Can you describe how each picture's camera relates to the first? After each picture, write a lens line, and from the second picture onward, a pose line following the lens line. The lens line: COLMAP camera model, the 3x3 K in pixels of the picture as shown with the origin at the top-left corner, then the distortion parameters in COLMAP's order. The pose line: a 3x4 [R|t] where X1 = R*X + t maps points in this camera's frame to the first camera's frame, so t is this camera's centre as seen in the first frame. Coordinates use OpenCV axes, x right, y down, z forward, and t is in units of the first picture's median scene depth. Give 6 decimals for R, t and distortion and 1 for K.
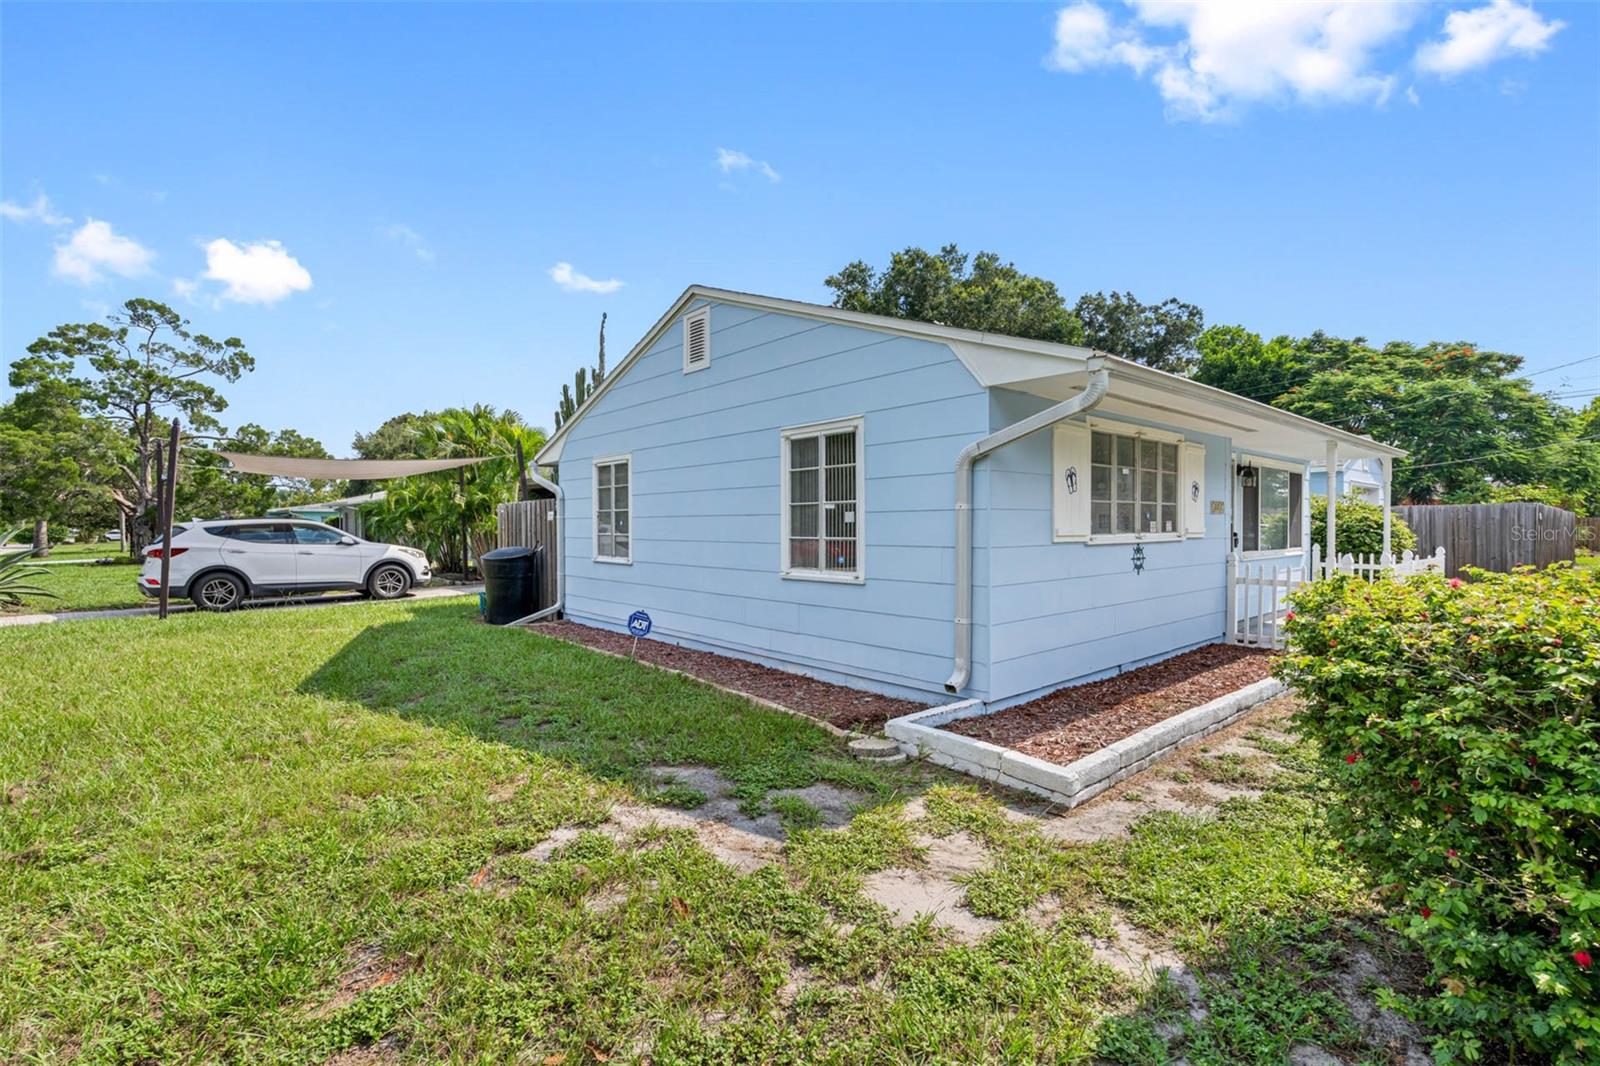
lens RADIAL K [[728.9, 0, 805.6], [0, 728.9, 533.2], [0, 0, 1]] dist [0.005730, 0.000263]
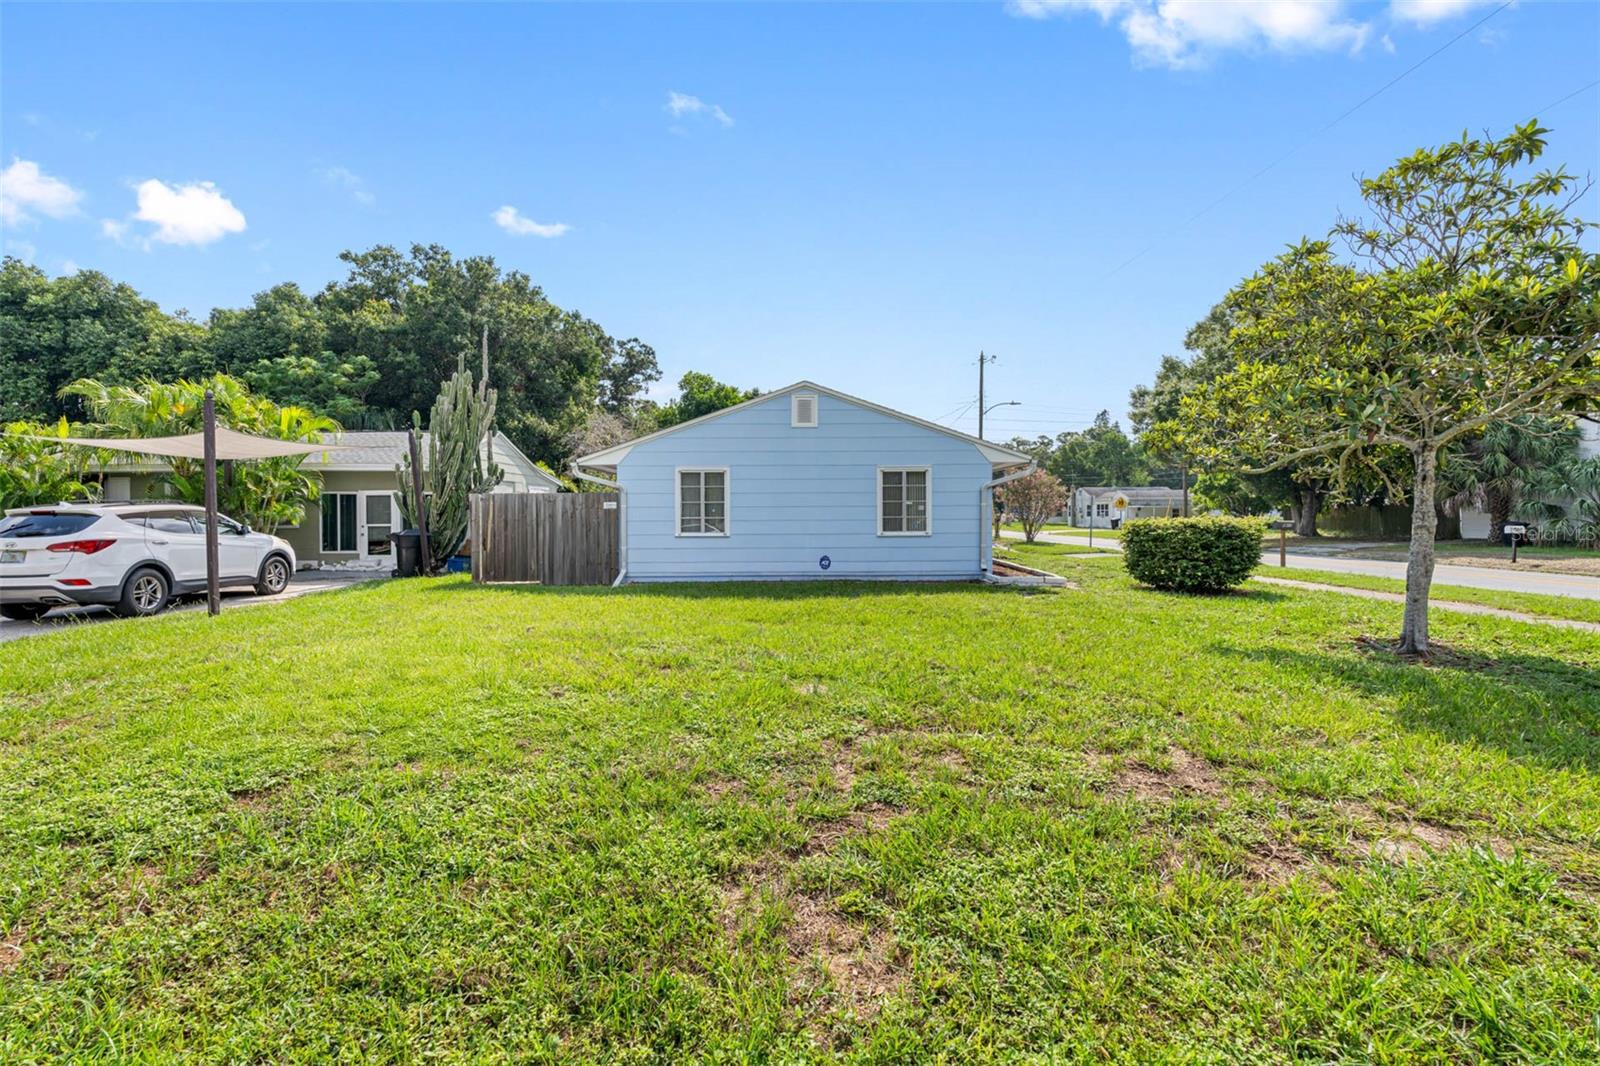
lens RADIAL K [[728.9, 0, 795.4], [0, 728.9, 523.9], [0, 0, 1]] dist [0.005730, 0.000263]
pose [[0.669509, -0.006584, 0.742775, -1.537352], [0.013748, 0.999899, -0.003528, 0.025926], [-0.742677, 0.012574, 0.669532, -0.206500]]
